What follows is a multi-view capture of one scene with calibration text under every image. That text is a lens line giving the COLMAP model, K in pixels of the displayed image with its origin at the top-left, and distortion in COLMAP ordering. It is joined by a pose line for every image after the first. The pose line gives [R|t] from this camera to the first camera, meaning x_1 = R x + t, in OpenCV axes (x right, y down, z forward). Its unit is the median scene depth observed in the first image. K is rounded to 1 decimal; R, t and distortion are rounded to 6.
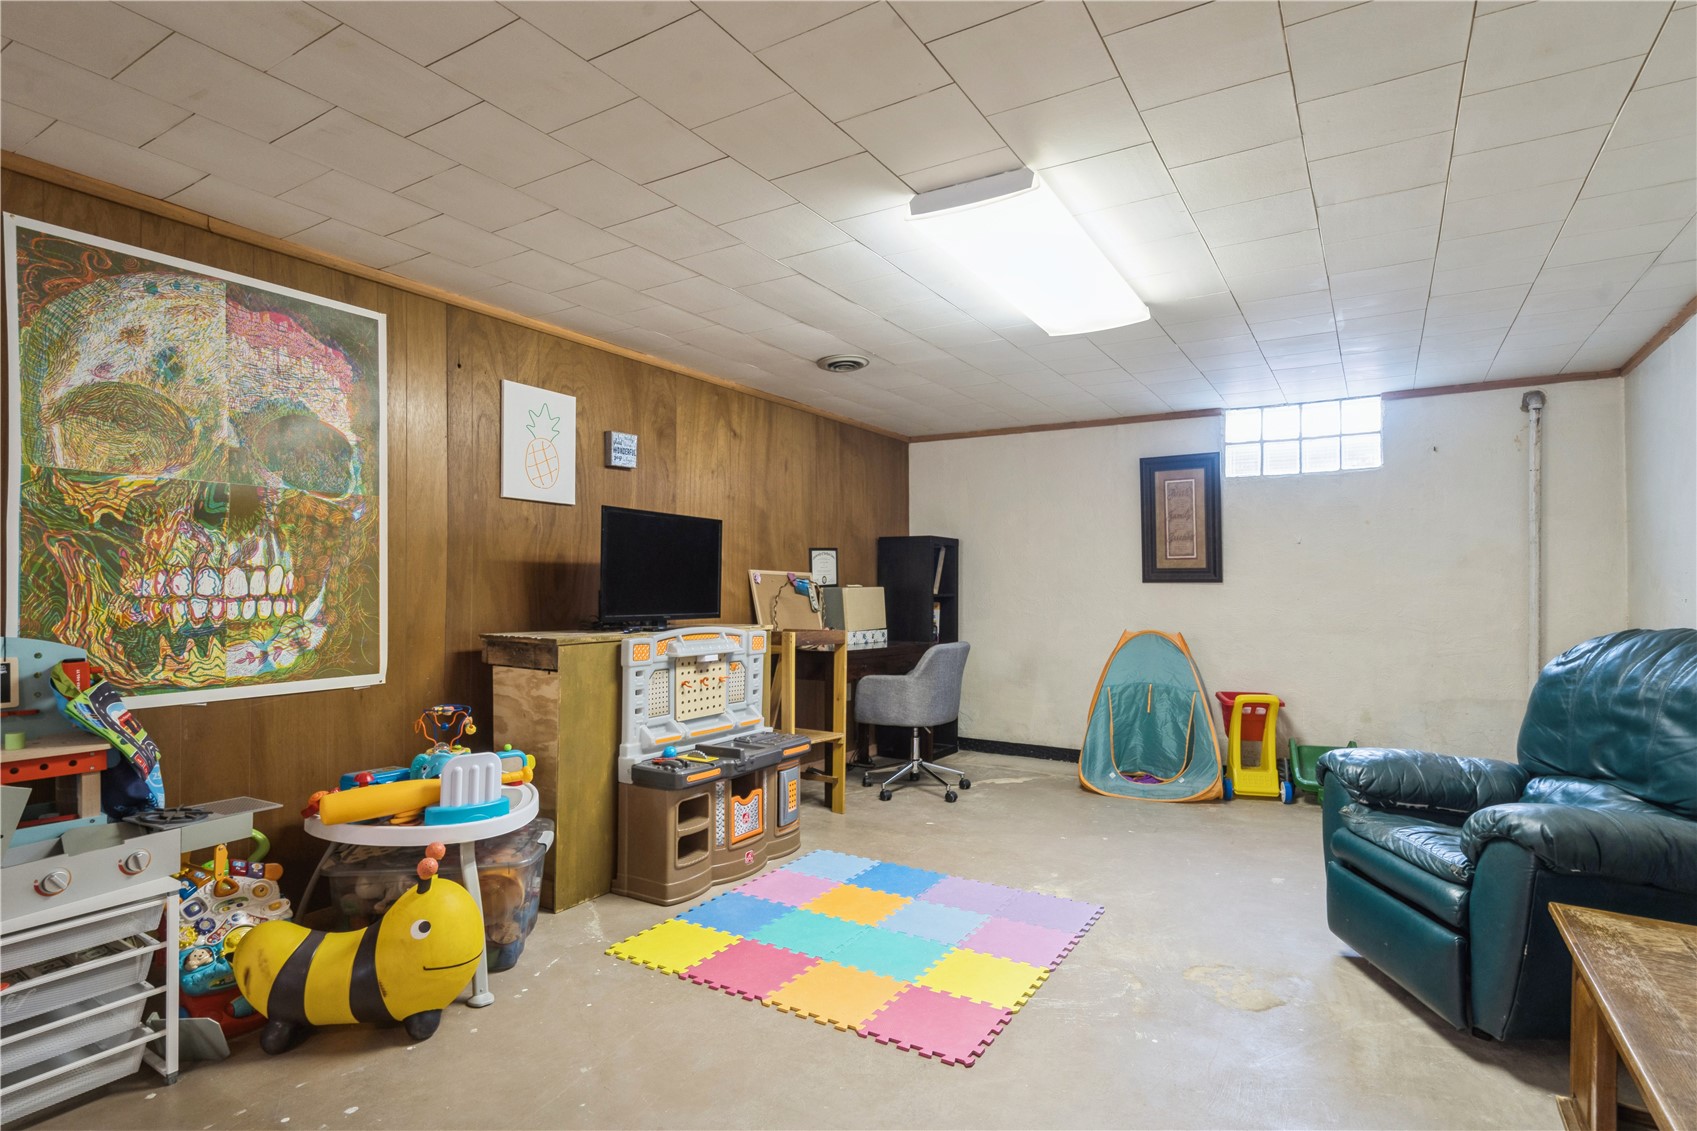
lens RADIAL K [[870.3, 0, 849.1], [0, 870.3, 571.8], [0, 0, 1]] dist [0.000653, -0.000211]
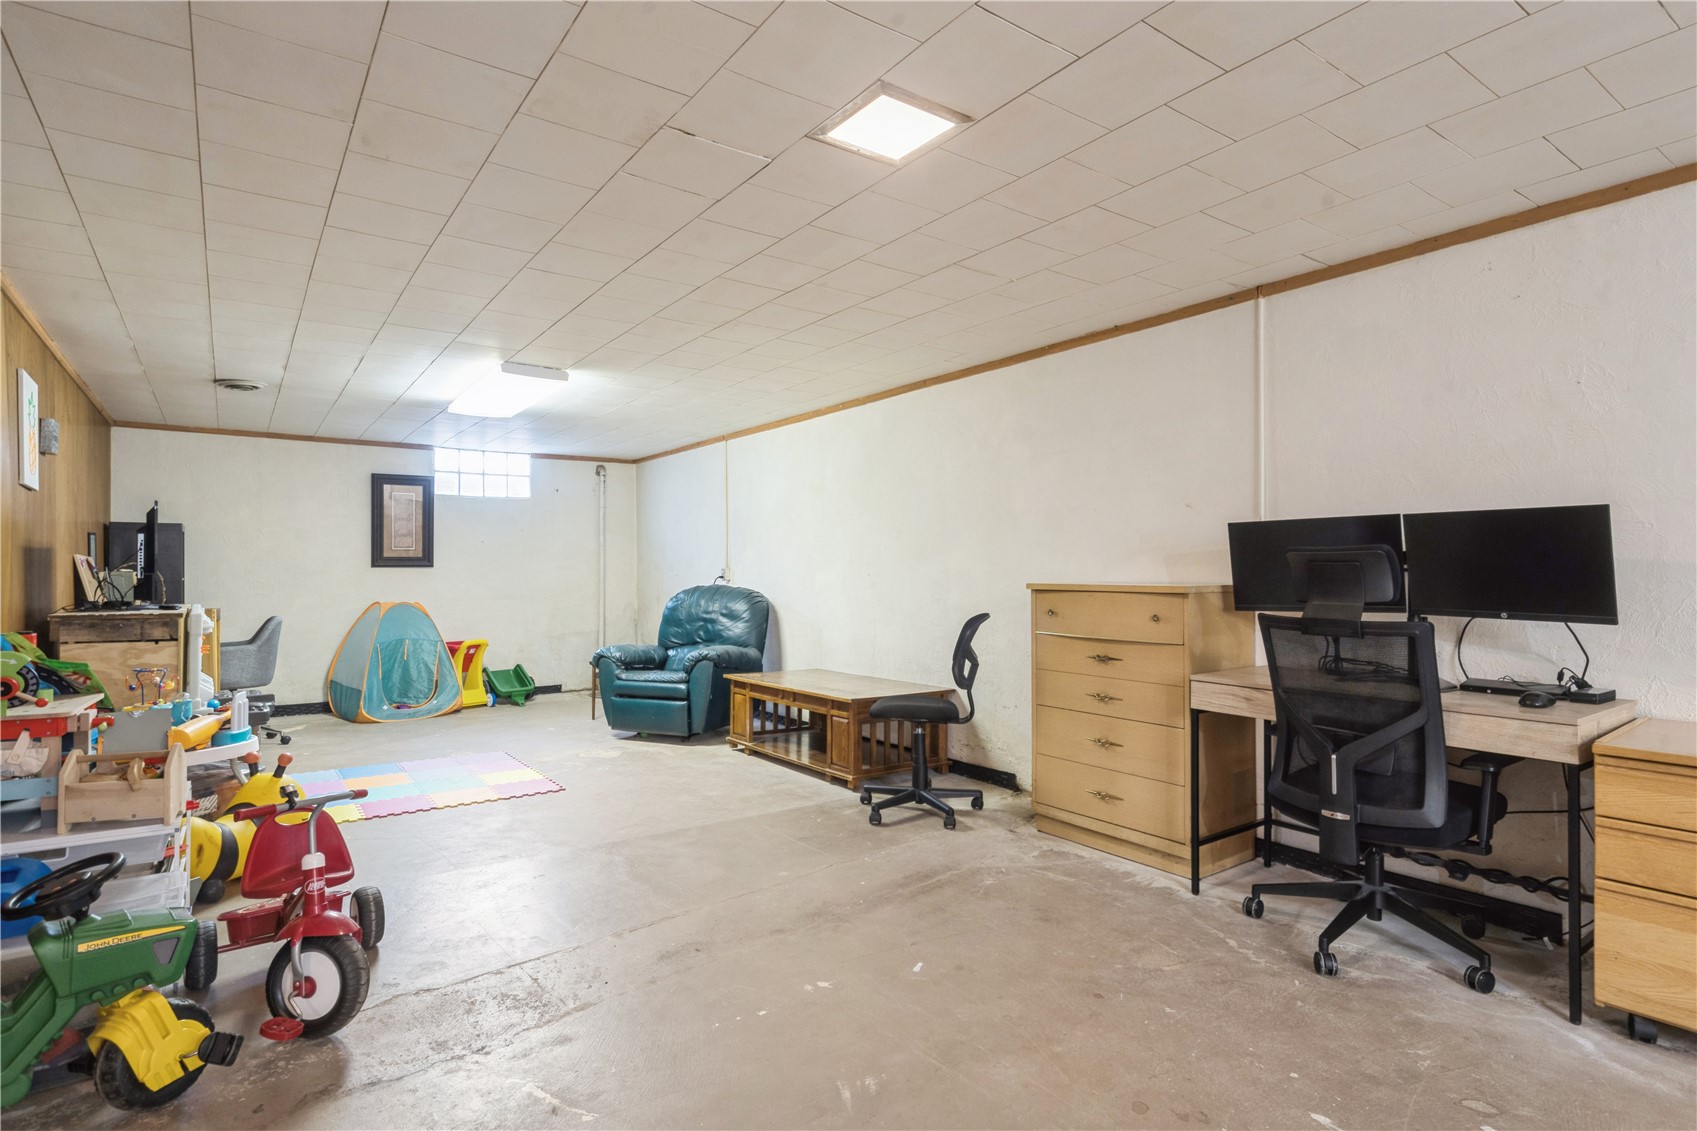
lens RADIAL K [[870.3, 0, 854.0], [0, 870.3, 566.4], [0, 0, 1]] dist [0.000653, -0.000211]
pose [[0.388729, 0.001325, 0.921351, -0.675224], [-0.011680, 0.999926, 0.003489, -0.002367], [-0.921278, -0.012118, 0.388716, -0.214917]]
